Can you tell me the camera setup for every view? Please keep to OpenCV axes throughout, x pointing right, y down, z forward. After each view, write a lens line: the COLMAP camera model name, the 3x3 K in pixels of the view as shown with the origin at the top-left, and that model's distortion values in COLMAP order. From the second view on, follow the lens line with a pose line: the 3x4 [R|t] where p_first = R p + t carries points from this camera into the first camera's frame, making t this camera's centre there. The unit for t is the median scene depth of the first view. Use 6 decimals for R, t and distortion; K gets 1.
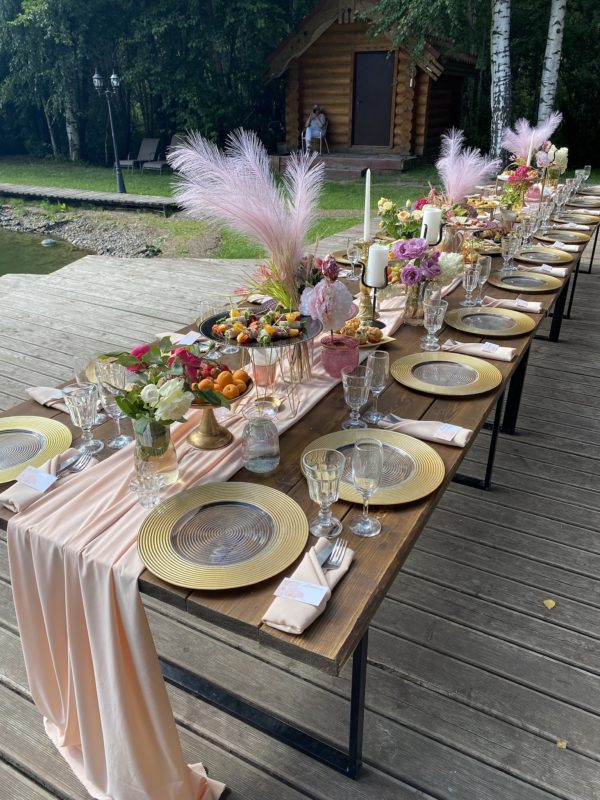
lens RADIAL K [[600.1, 0, 300.0], [0, 600.1, 400.0], [0, 0, 1]] dist [0.014584, -0.005054]
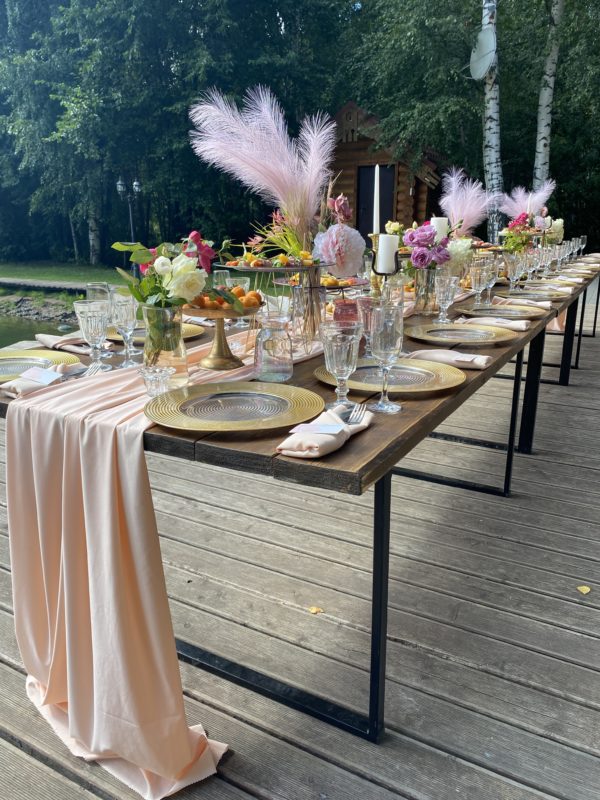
lens RADIAL K [[600.1, 0, 300.0], [0, 600.1, 400.0], [0, 0, 1]] dist [0.014584, -0.005054]
pose [[0.999939, 0.002967, -0.010626, -0.009453], [-0.004795, 0.984308, -0.176394, 0.236004], [0.009935, 0.176434, 0.984262, 0.044942]]
